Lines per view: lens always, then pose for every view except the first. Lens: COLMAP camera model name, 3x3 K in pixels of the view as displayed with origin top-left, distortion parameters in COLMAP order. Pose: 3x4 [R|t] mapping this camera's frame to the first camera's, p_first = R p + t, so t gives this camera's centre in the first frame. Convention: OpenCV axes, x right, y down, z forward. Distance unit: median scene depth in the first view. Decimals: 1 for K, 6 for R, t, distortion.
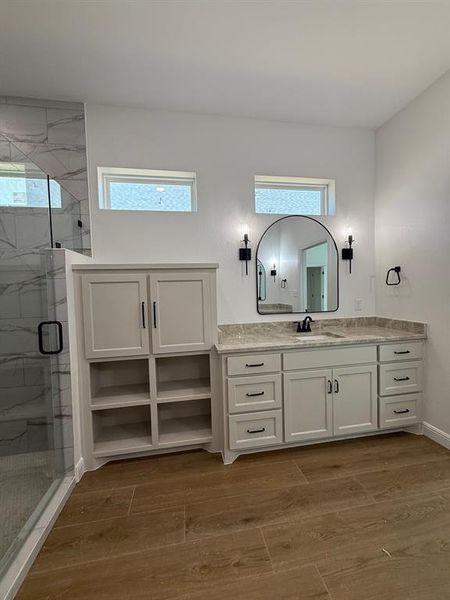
lens RADIAL K [[238.5, 0, 225.0], [0, 238.5, 300.0], [0, 0, 1]] dist [-0.000044, 0.000601]
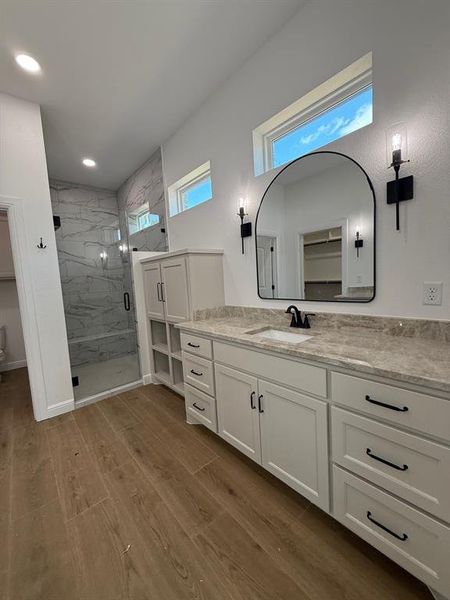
lens RADIAL K [[238.5, 0, 225.0], [0, 238.5, 300.0], [0, 0, 1]] dist [-0.000044, 0.000601]
pose [[0.525086, 0.076459, -0.847608, 0.961975], [0.007505, 0.995501, 0.094449, -0.018803], [0.851016, -0.055955, 0.522150, 0.527814]]
